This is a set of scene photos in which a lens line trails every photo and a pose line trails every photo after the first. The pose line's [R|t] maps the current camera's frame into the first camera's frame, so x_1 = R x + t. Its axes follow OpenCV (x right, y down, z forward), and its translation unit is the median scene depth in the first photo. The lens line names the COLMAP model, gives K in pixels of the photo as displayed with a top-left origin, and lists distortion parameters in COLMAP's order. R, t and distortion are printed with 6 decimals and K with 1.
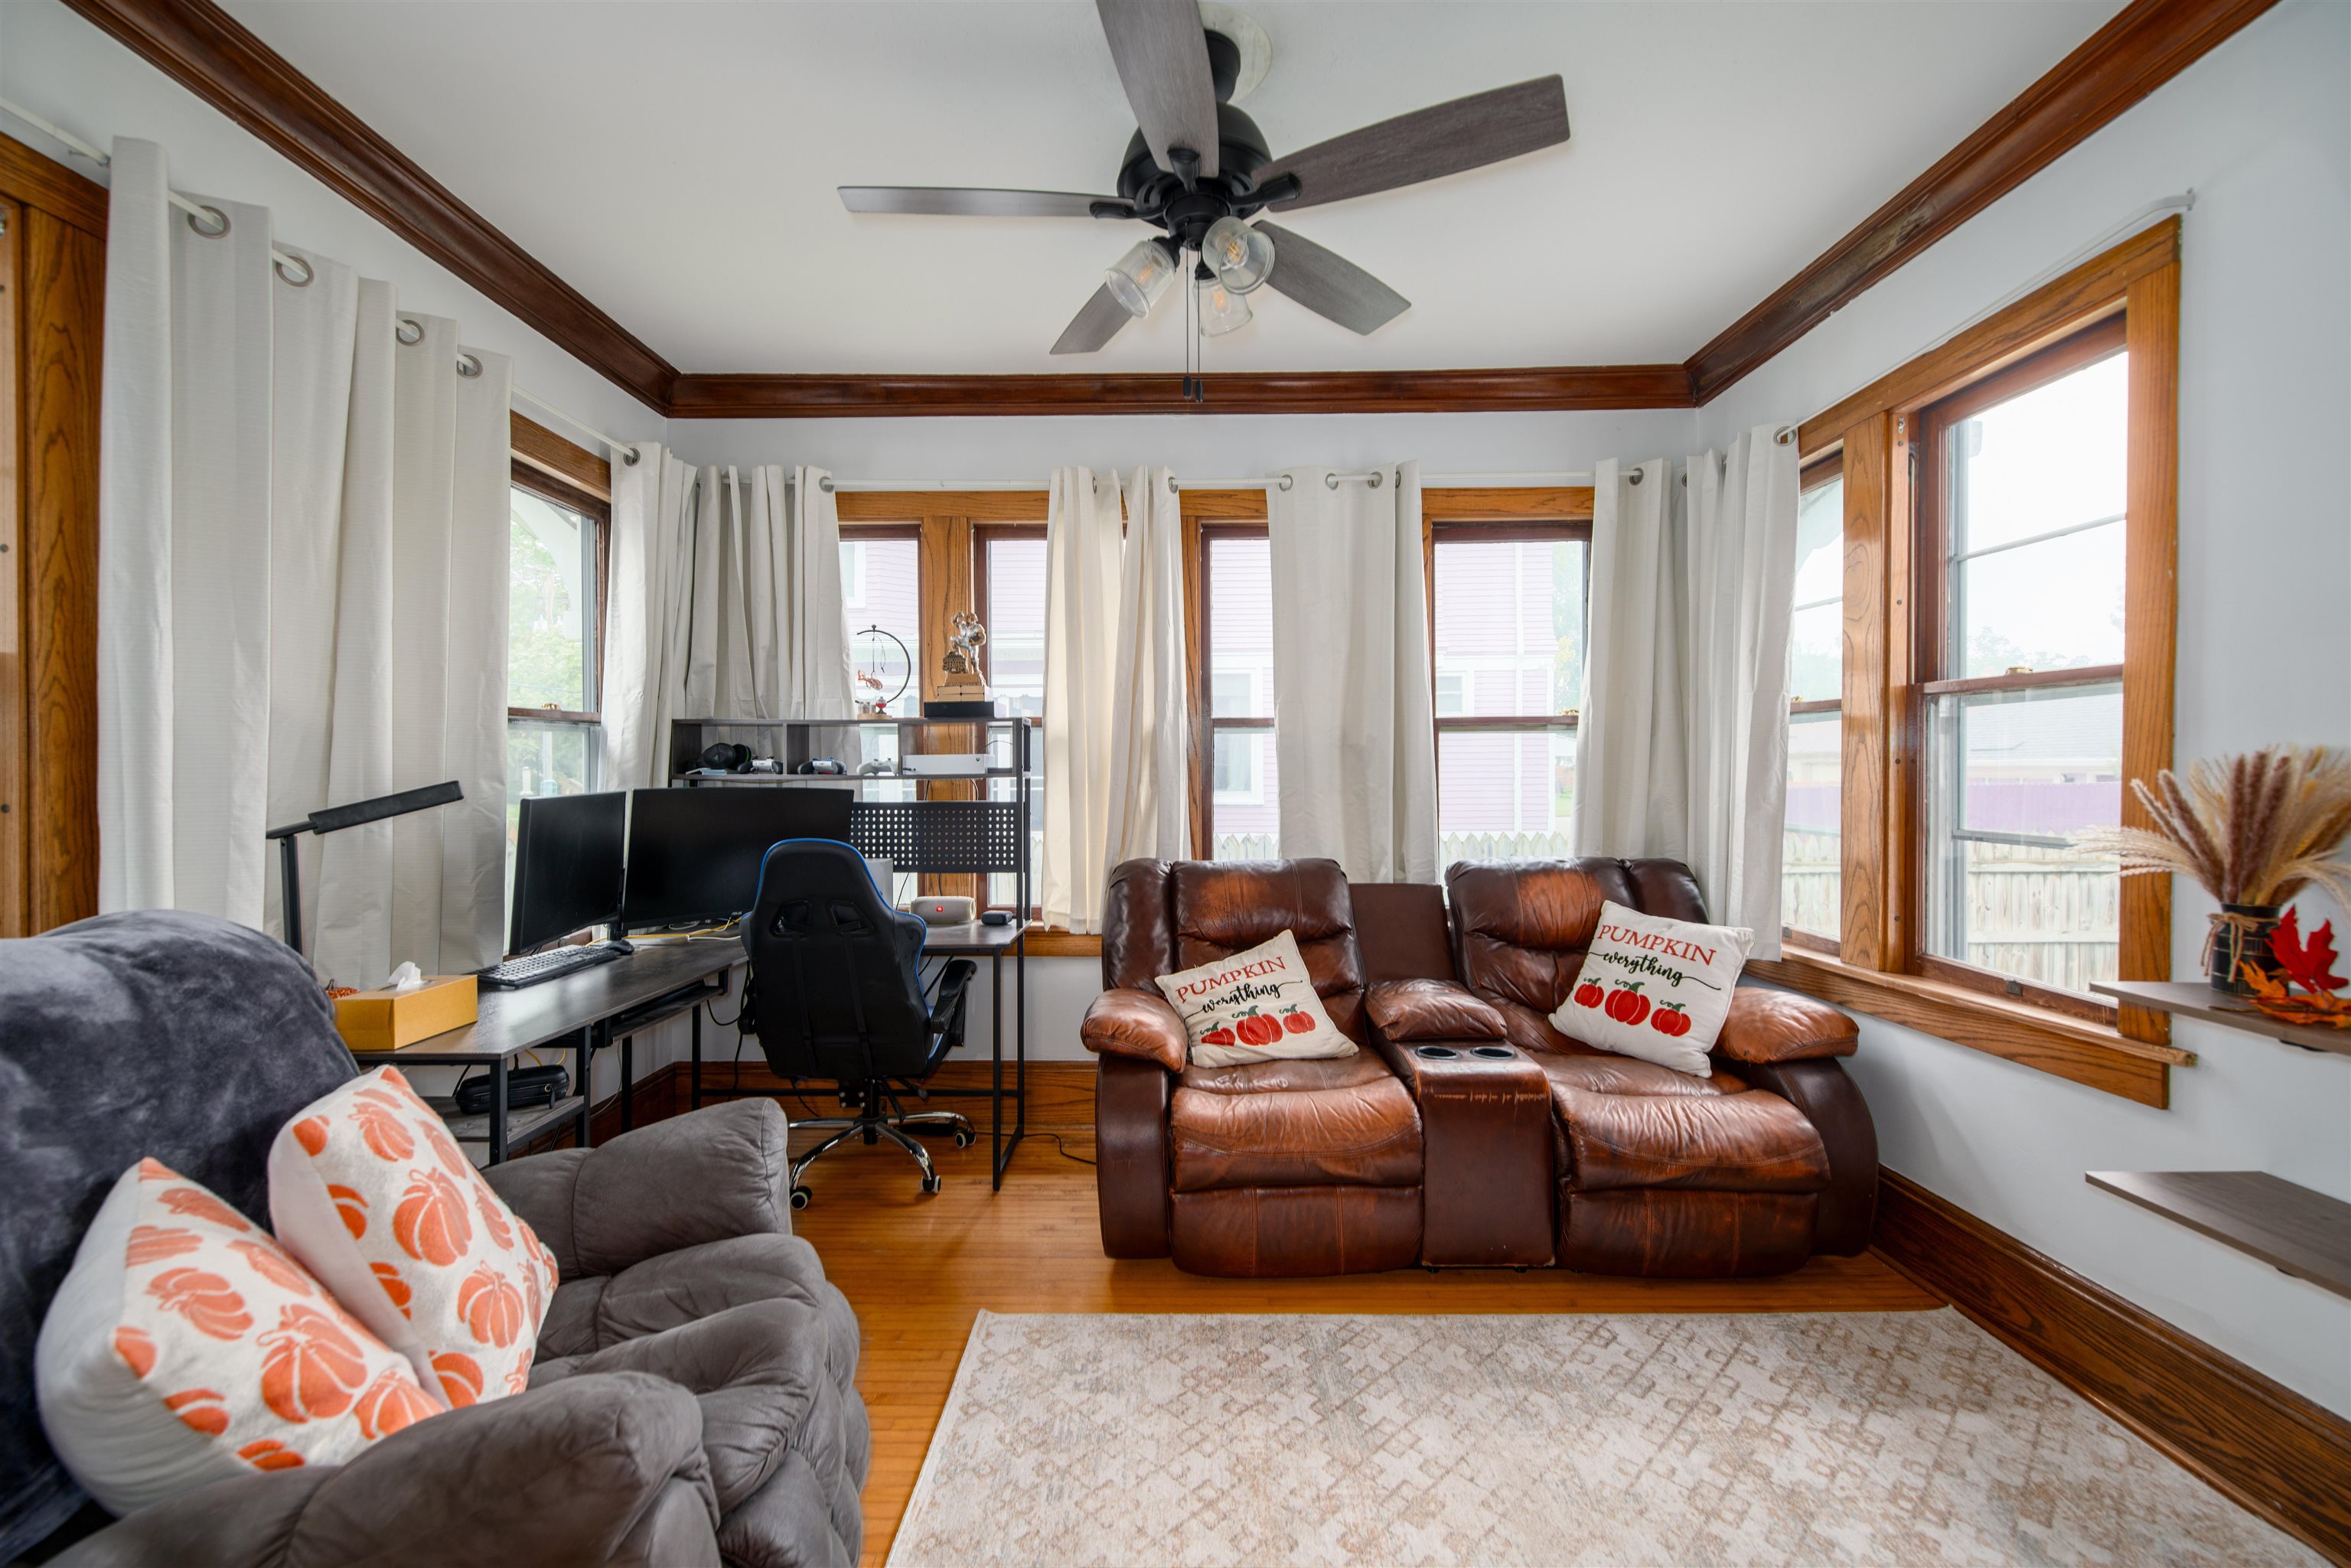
lens RADIAL K [[1014.1, 0, 1160.7], [0, 1014.1, 773.3], [0, 0, 1]] dist [-0.000725, -0.000962]
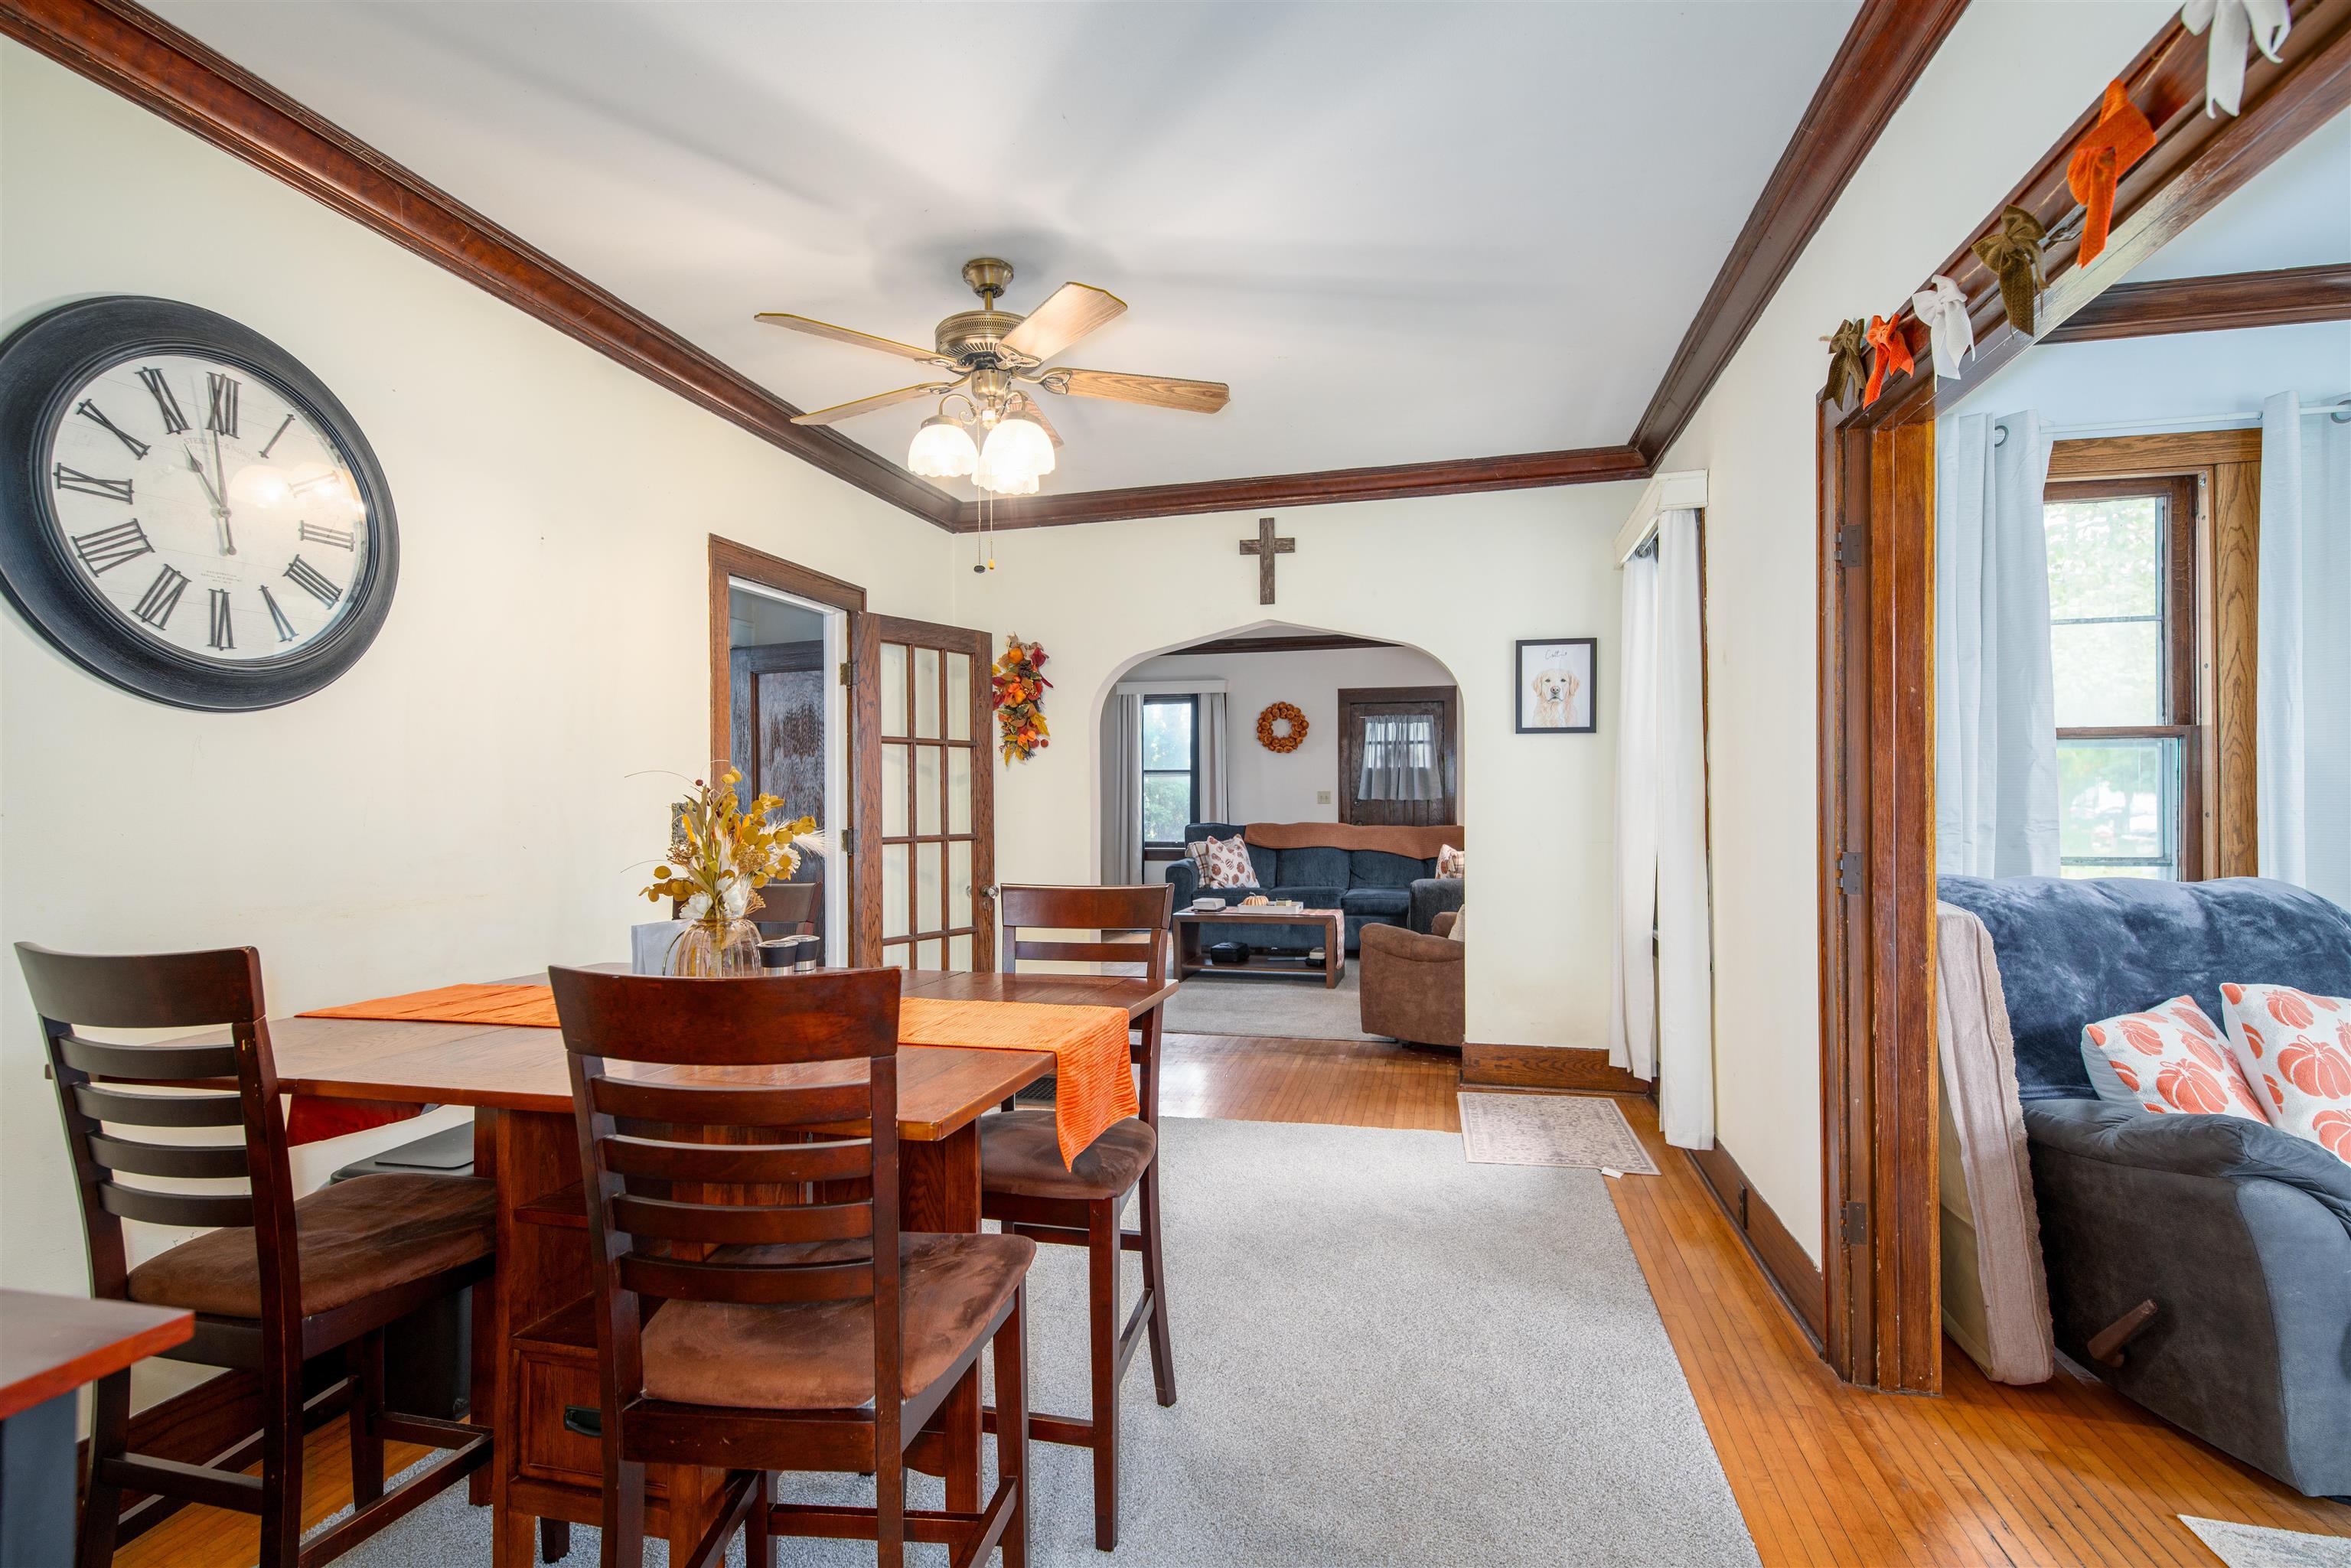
lens RADIAL K [[1142.8, 0, 1172.4], [0, 1142.8, 787.5], [0, 0, 1]] dist [0.001799, 0.000006]
pose [[-0.223047, -0.003493, -0.974801, 1.298841], [0.001405, 0.999991, -0.003904, -0.008166], [0.974807, -0.002240, -0.223040, -0.331191]]
